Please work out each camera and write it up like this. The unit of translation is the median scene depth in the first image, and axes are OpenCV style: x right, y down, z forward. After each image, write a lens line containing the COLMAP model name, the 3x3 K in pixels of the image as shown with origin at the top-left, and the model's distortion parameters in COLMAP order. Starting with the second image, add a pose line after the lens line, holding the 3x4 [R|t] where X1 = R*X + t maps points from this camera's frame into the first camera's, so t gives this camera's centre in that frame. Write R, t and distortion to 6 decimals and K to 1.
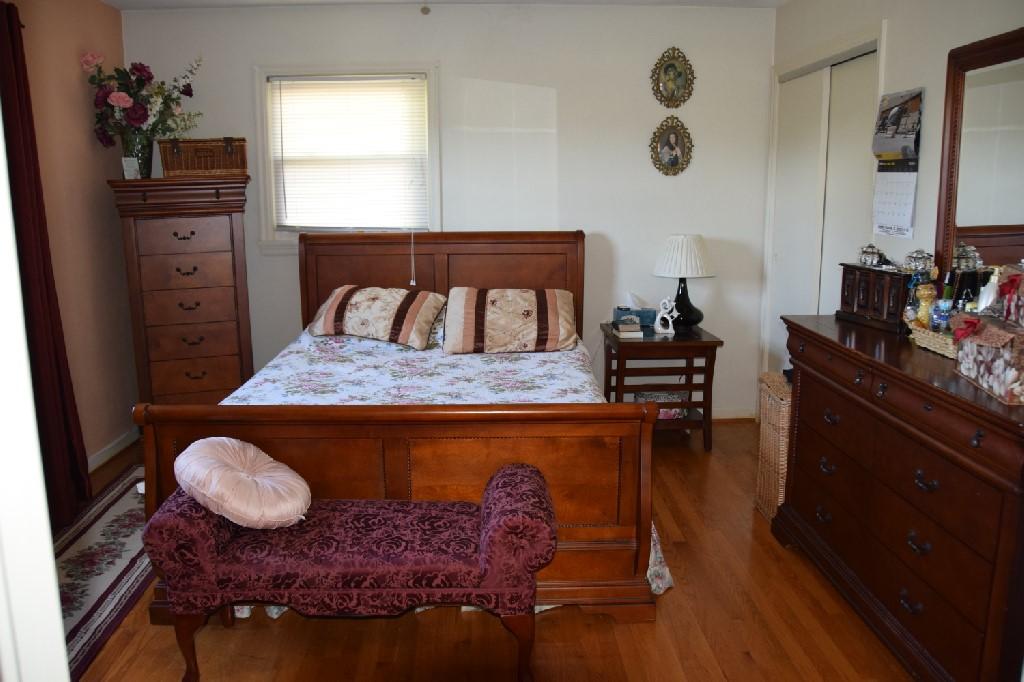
lens RADIAL K [[809.2, 0, 512.0], [0, 809.2, 341.0], [0, 0, 1]] dist [-0.095577, 0.005784]
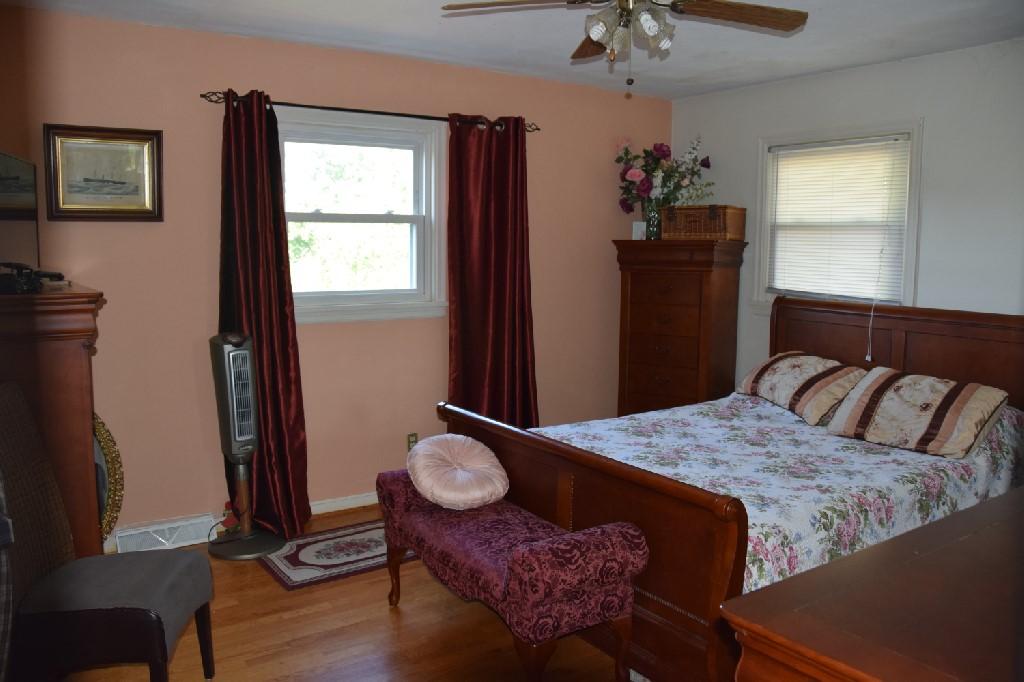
lens RADIAL K [[809.2, 0, 512.0], [0, 809.2, 341.0], [0, 0, 1]] dist [-0.095577, 0.005784]
pose [[0.558031, 0.111438, -0.822303, 0.430211], [-0.170642, 0.985174, 0.017709, -0.040347], [0.812085, 0.130438, 0.568774, 0.156833]]
